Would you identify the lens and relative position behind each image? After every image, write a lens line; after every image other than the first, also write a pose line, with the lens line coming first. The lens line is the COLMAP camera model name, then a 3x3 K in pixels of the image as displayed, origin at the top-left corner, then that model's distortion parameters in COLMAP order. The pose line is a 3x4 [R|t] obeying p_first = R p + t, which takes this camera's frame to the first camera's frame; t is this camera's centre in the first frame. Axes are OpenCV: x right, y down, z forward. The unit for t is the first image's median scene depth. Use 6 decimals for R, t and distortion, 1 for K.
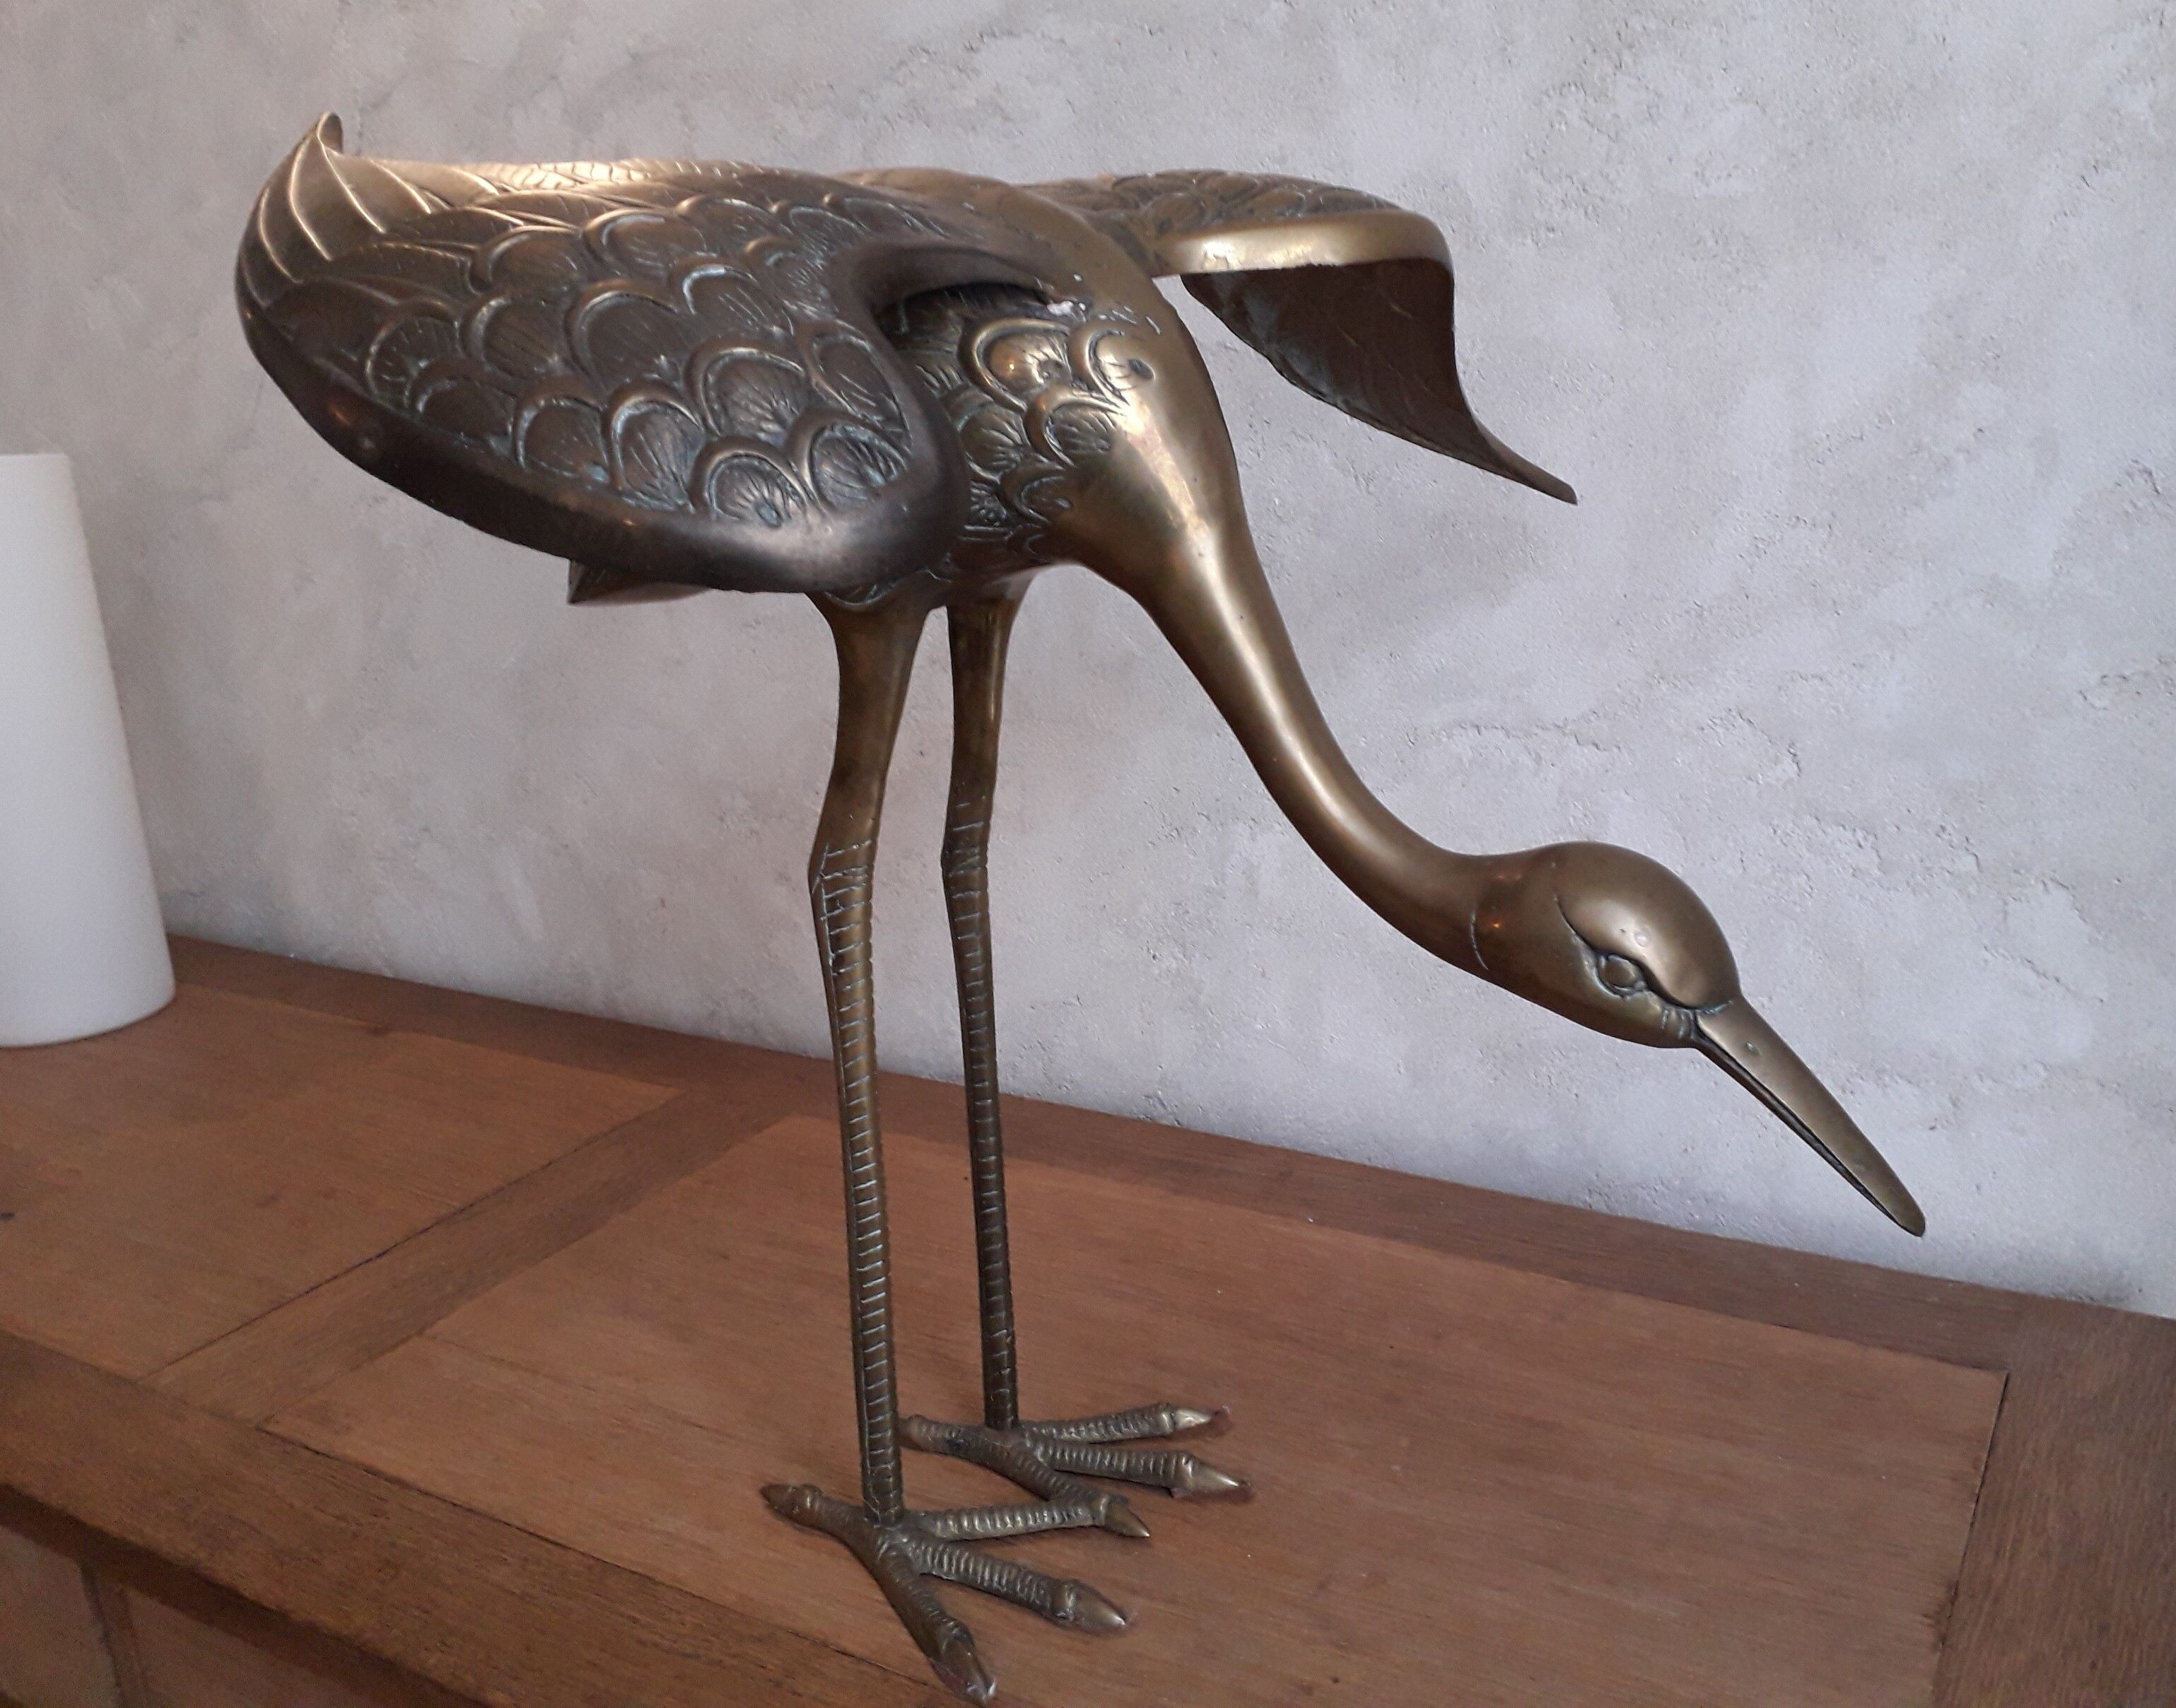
lens RADIAL K [[1802.7, 0, 1162.6], [0, 1802.7, 826.2], [0, 0, 1]] dist [0.158379, -0.389444]
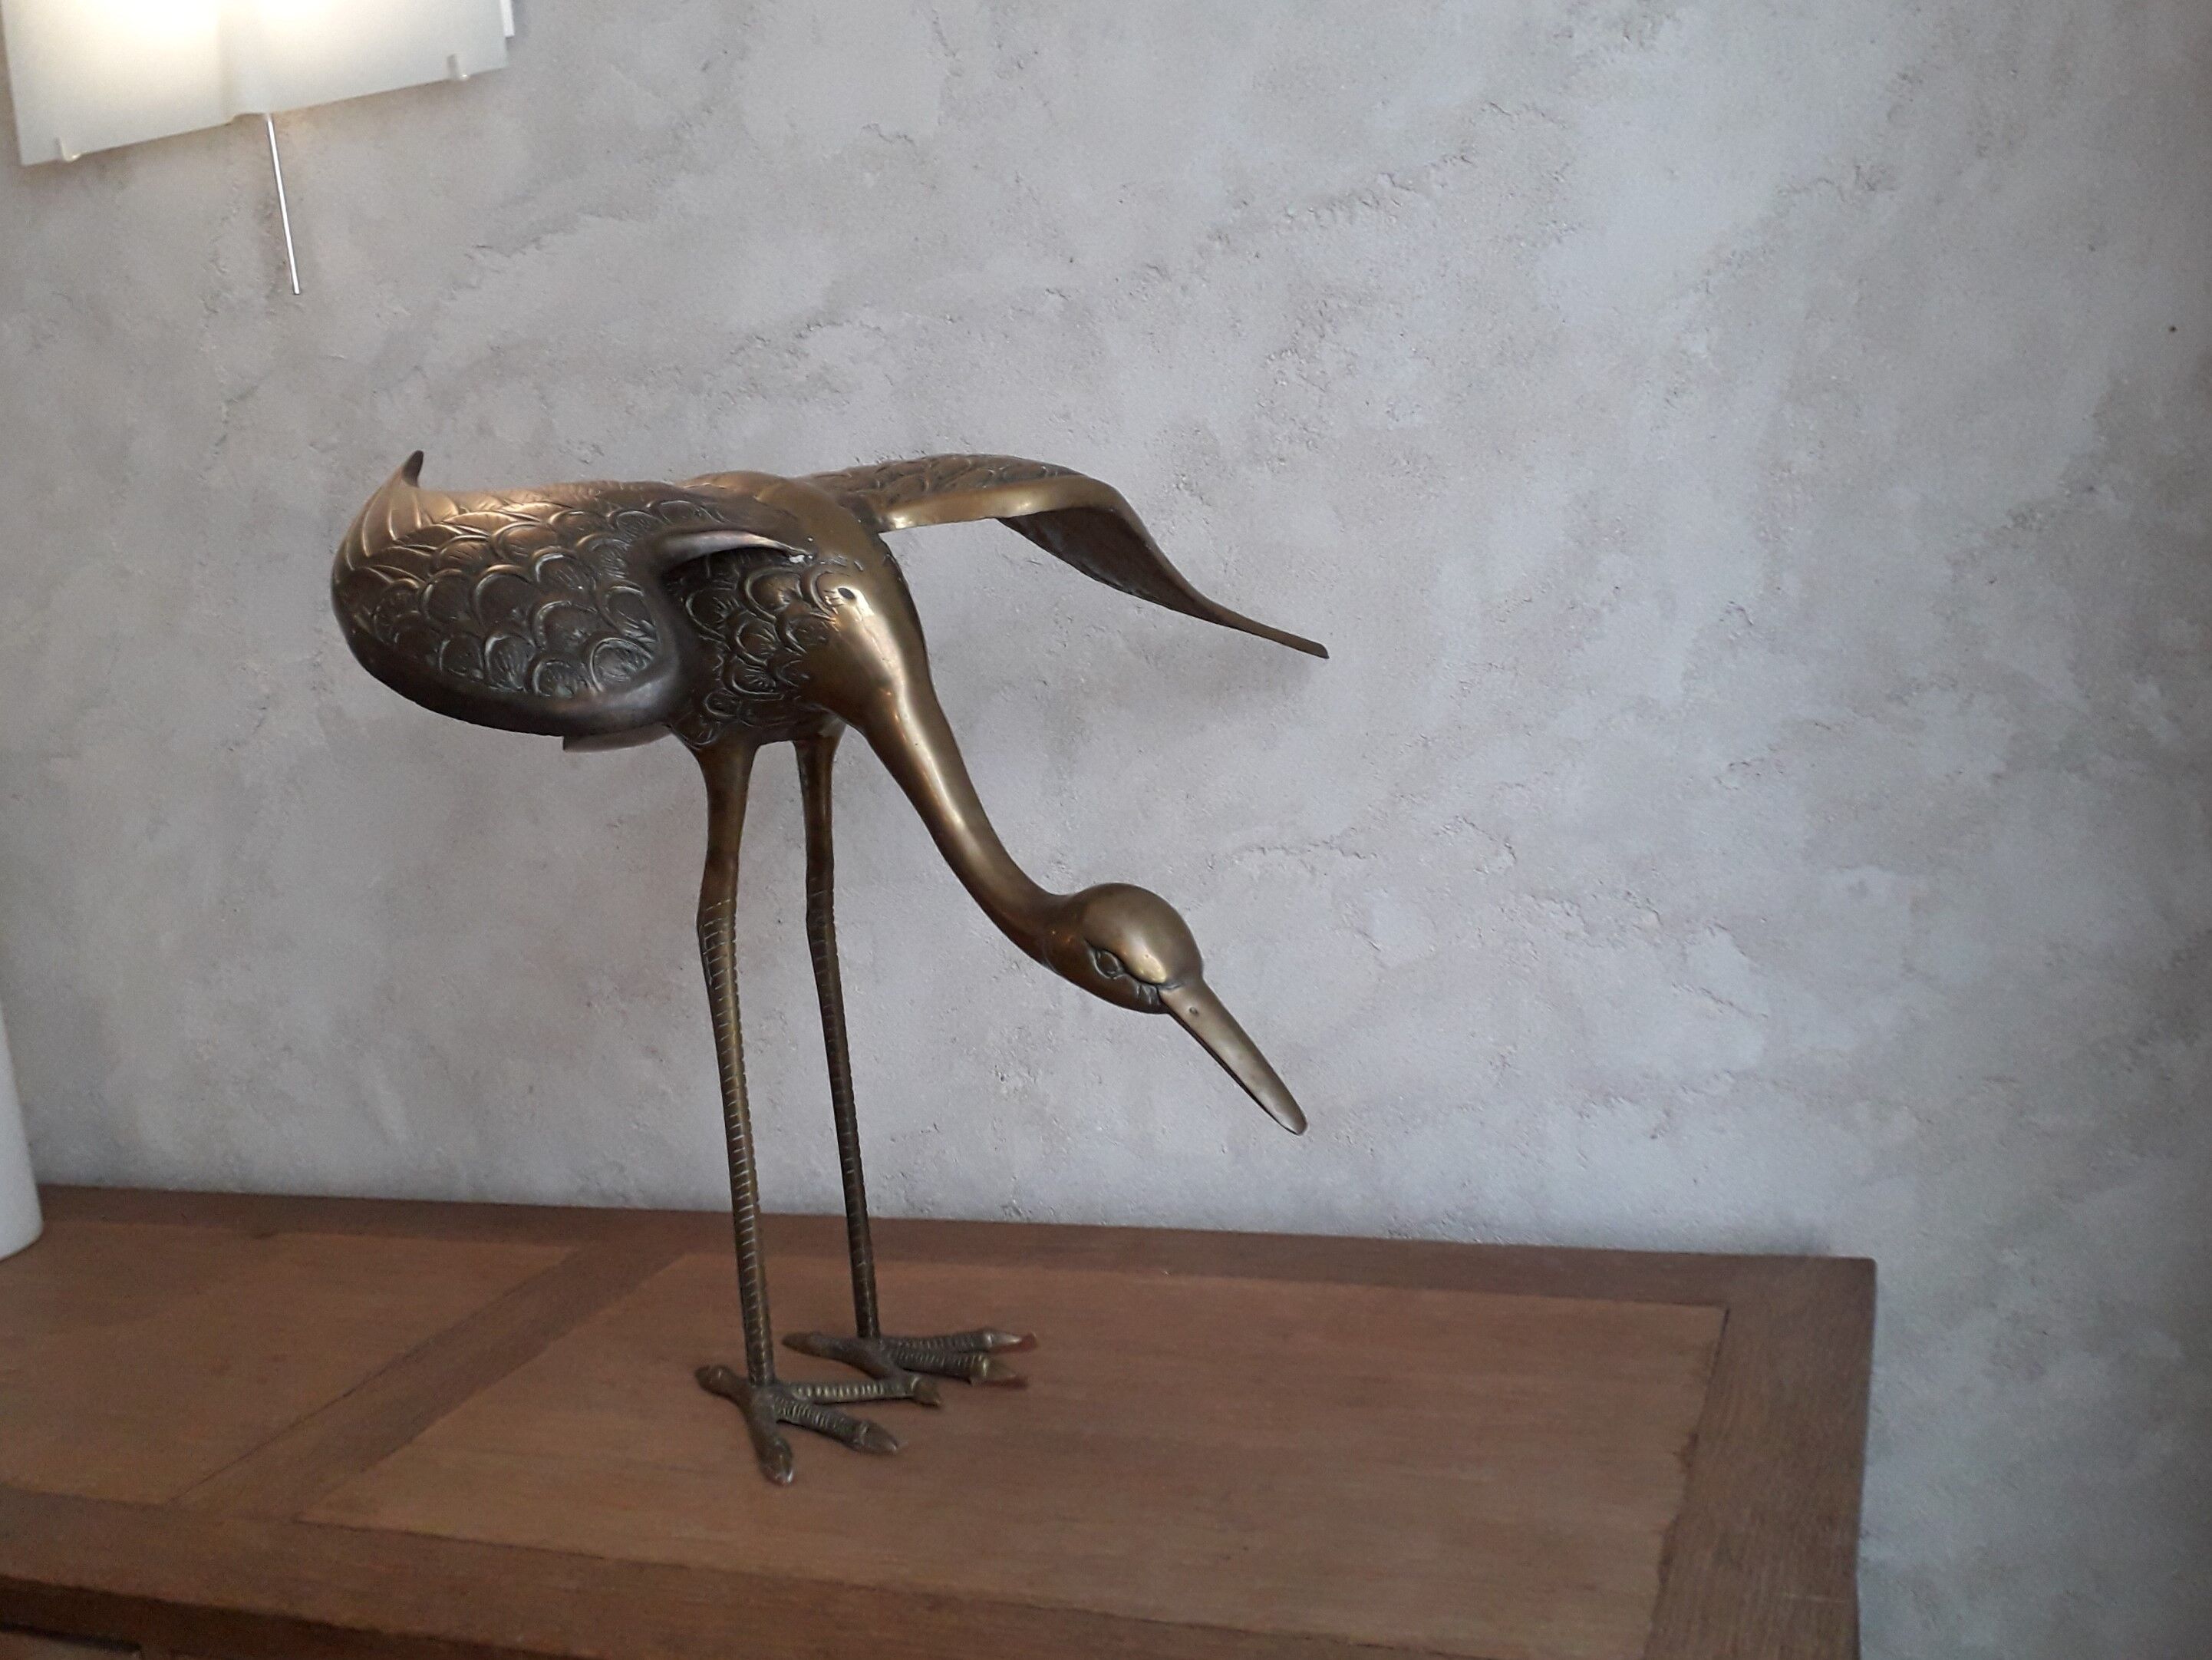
lens RADIAL K [[1902.9, 0, 1112.7], [0, 1902.9, 825.8], [0, 0, 1]] dist [0.223674, -0.560839]
pose [[0.989393, -0.074489, 0.124709, -0.096495], [0.089250, 0.989079, -0.117292, 0.080337], [-0.114611, 0.127178, 0.985236, -0.296000]]
